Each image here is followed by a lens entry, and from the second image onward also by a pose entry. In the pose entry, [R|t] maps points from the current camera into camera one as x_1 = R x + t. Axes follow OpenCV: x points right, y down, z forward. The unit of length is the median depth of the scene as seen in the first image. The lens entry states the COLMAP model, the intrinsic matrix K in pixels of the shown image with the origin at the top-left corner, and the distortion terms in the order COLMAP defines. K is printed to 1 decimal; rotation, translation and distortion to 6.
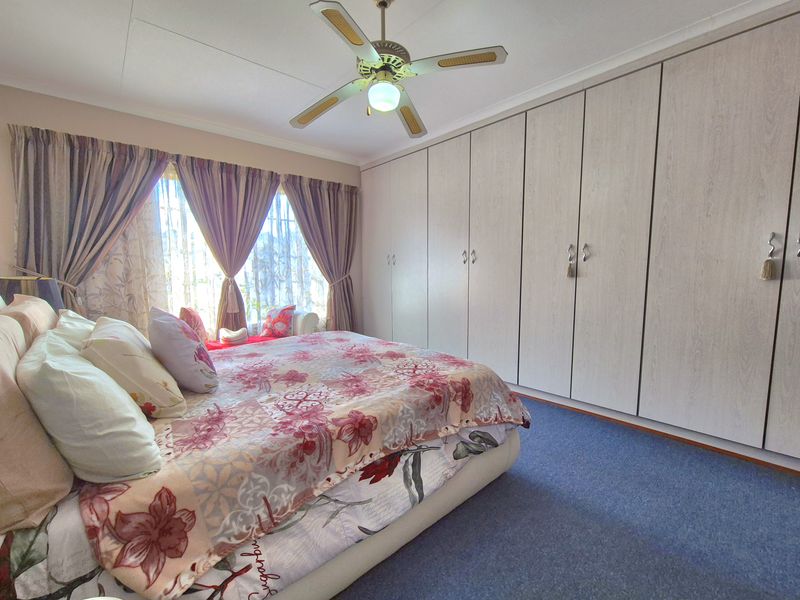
lens RADIAL K [[342.3, 0, 400.2], [0, 342.3, 299.0], [0, 0, 1]] dist [-0.001658, -0.000074]
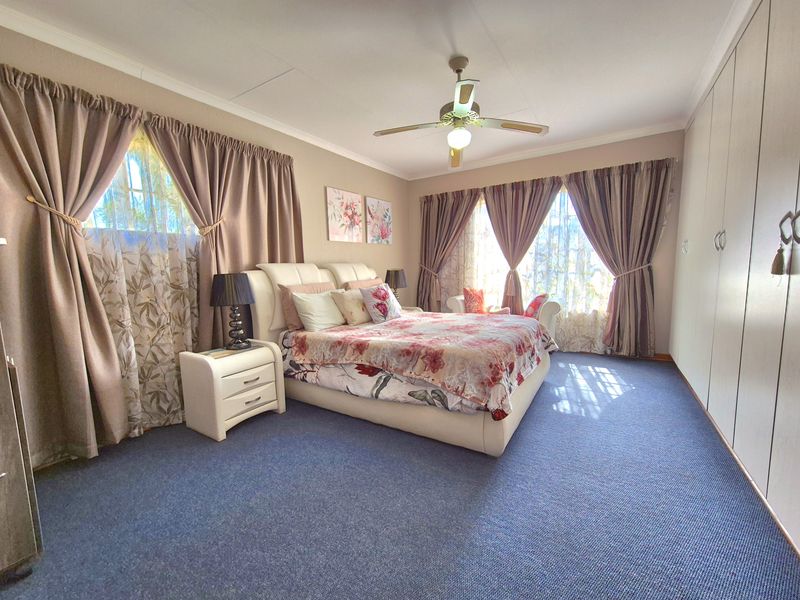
lens RADIAL K [[323.8, 0, 400.8], [0, 323.8, 301.0], [0, 0, 1]] dist [0.002181, 0.000044]
pose [[0.292186, 0.097390, -0.951390, 0.621276], [-0.057030, 0.994805, 0.084320, -0.022626], [0.954660, 0.029620, 0.296222, 0.228912]]
